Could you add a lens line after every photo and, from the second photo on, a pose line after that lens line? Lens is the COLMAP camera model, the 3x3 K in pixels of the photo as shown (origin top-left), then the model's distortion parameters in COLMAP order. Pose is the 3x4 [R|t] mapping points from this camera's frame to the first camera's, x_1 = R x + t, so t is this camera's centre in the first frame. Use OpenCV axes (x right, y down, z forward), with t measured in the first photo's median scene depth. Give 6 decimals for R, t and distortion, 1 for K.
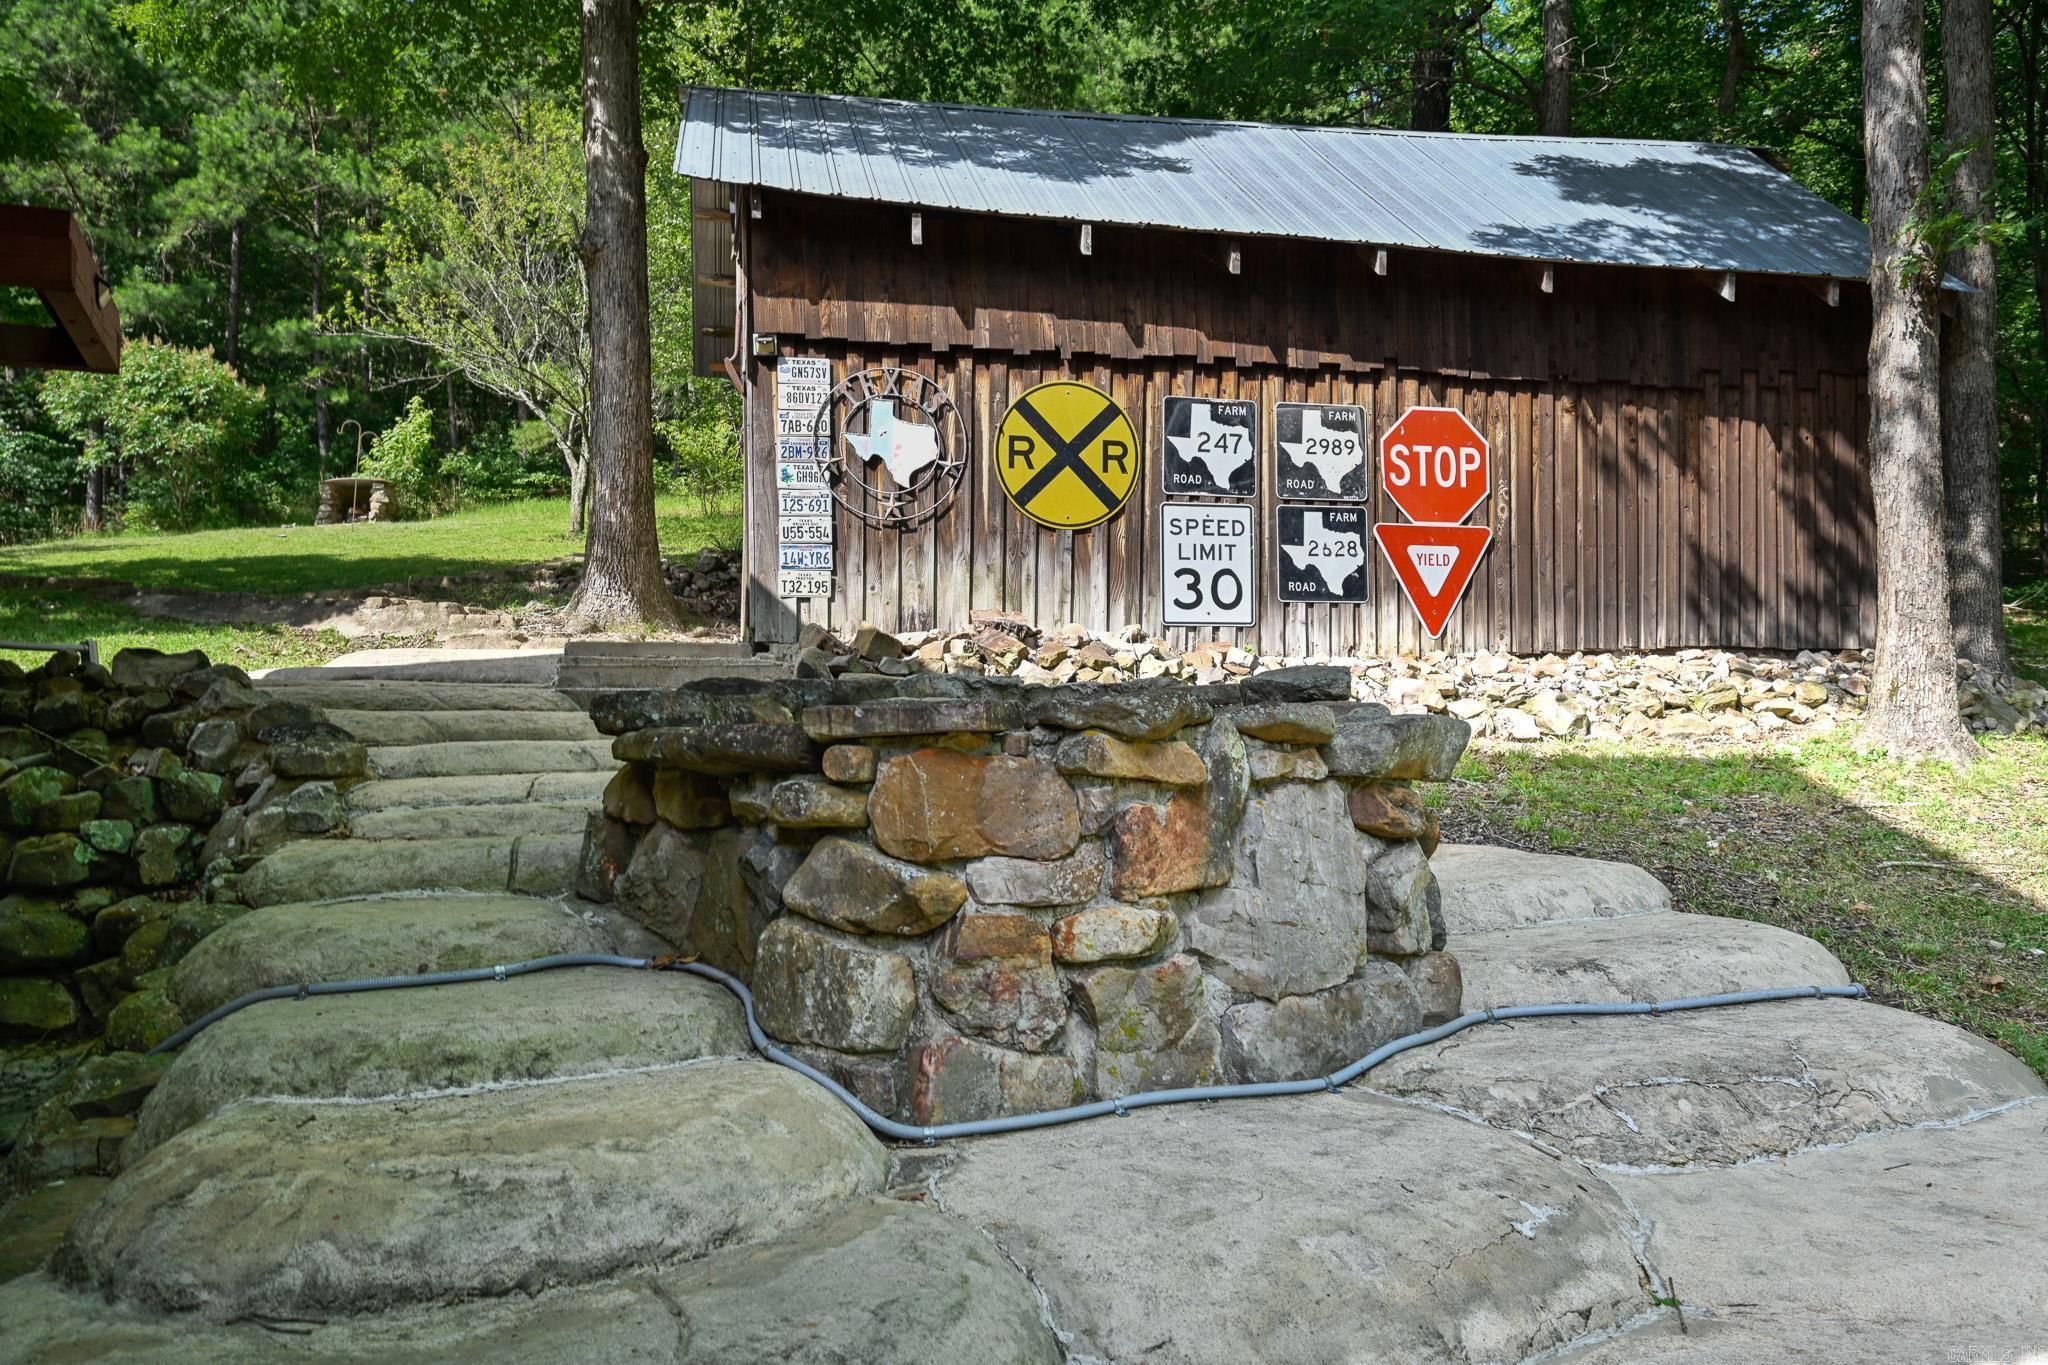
lens RADIAL K [[1461.2, 0, 1039.2], [0, 1461.2, 690.6], [0, 0, 1]] dist [-0.032084, 0.001826]
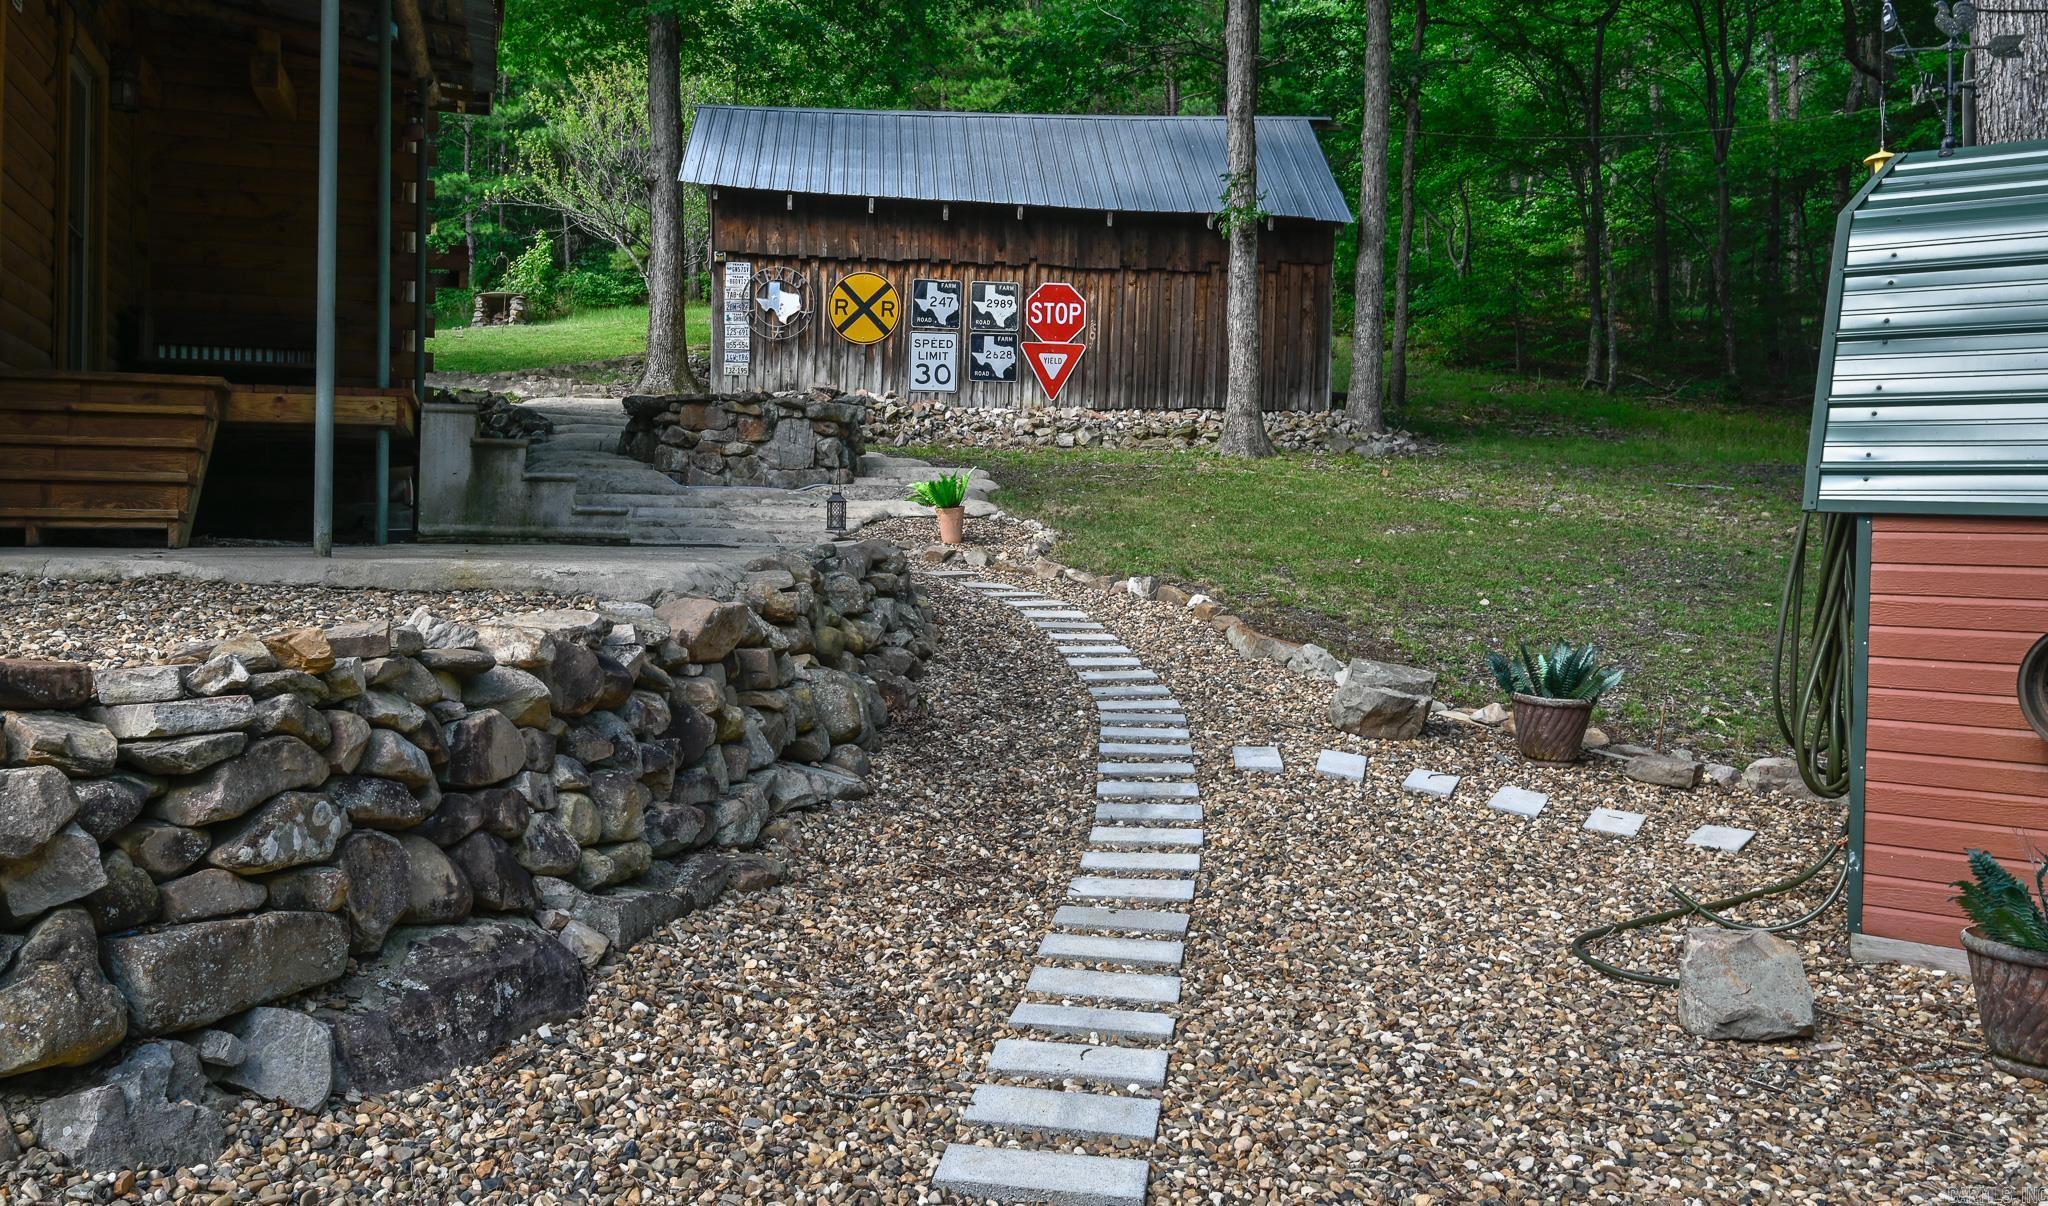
lens RADIAL K [[1649.6, 0, 1008.2], [0, 1649.6, 604.1], [0, 0, 1]] dist [-0.047138, -0.001861]
pose [[0.993352, 0.027836, -0.111698, 0.485117], [-0.020919, 0.997818, 0.062629, 0.104903], [0.113198, -0.059876, 0.991767, -1.292666]]
